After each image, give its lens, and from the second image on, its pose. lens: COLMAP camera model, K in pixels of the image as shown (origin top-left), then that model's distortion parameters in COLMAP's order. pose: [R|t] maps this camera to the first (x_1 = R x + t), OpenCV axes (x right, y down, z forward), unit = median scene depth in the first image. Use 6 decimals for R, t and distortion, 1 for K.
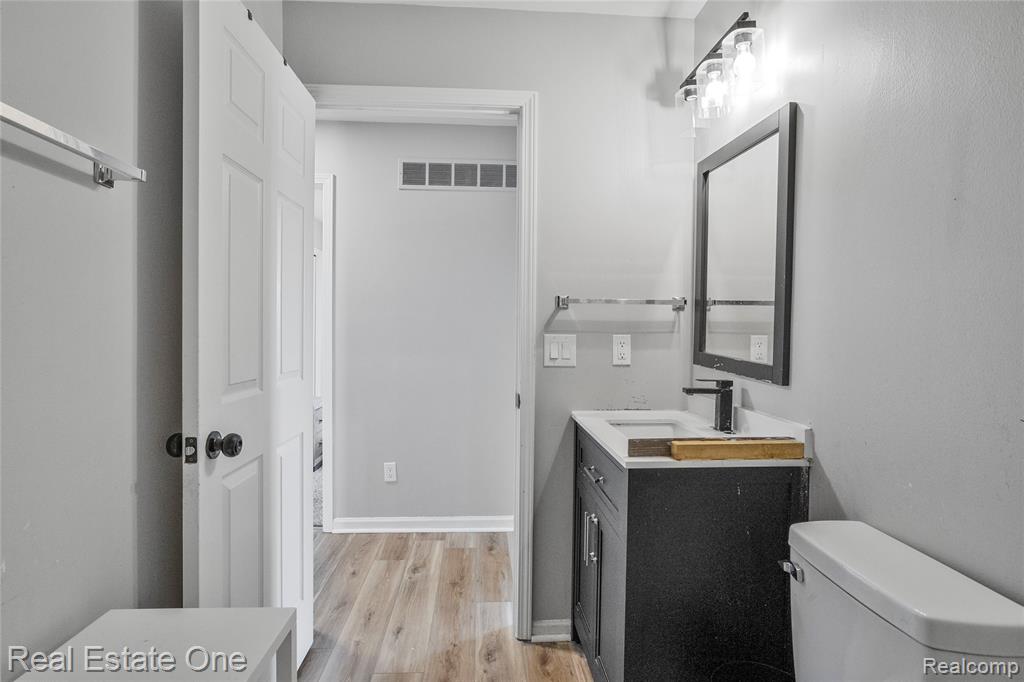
lens RADIAL K [[546.0, 0, 512.0], [0, 546.0, 341.0], [0, 0, 1]] dist [-0.002473, -0.000064]
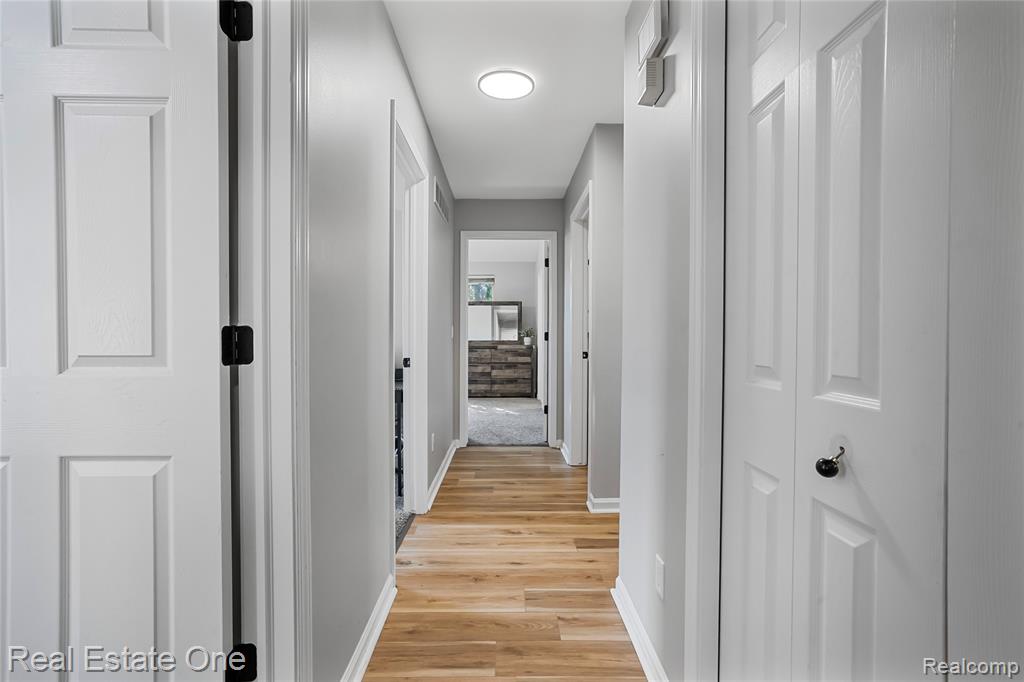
lens RADIAL K [[471.5, 0, 514.5], [0, 471.5, 337.1], [0, 0, 1]] dist [-0.061763, 0.025260]
pose [[0.032142, -0.016902, 0.999340, -1.454561], [0.008619, 0.999825, 0.016633, 0.005338], [-0.999446, 0.008079, 0.032282, 0.960135]]
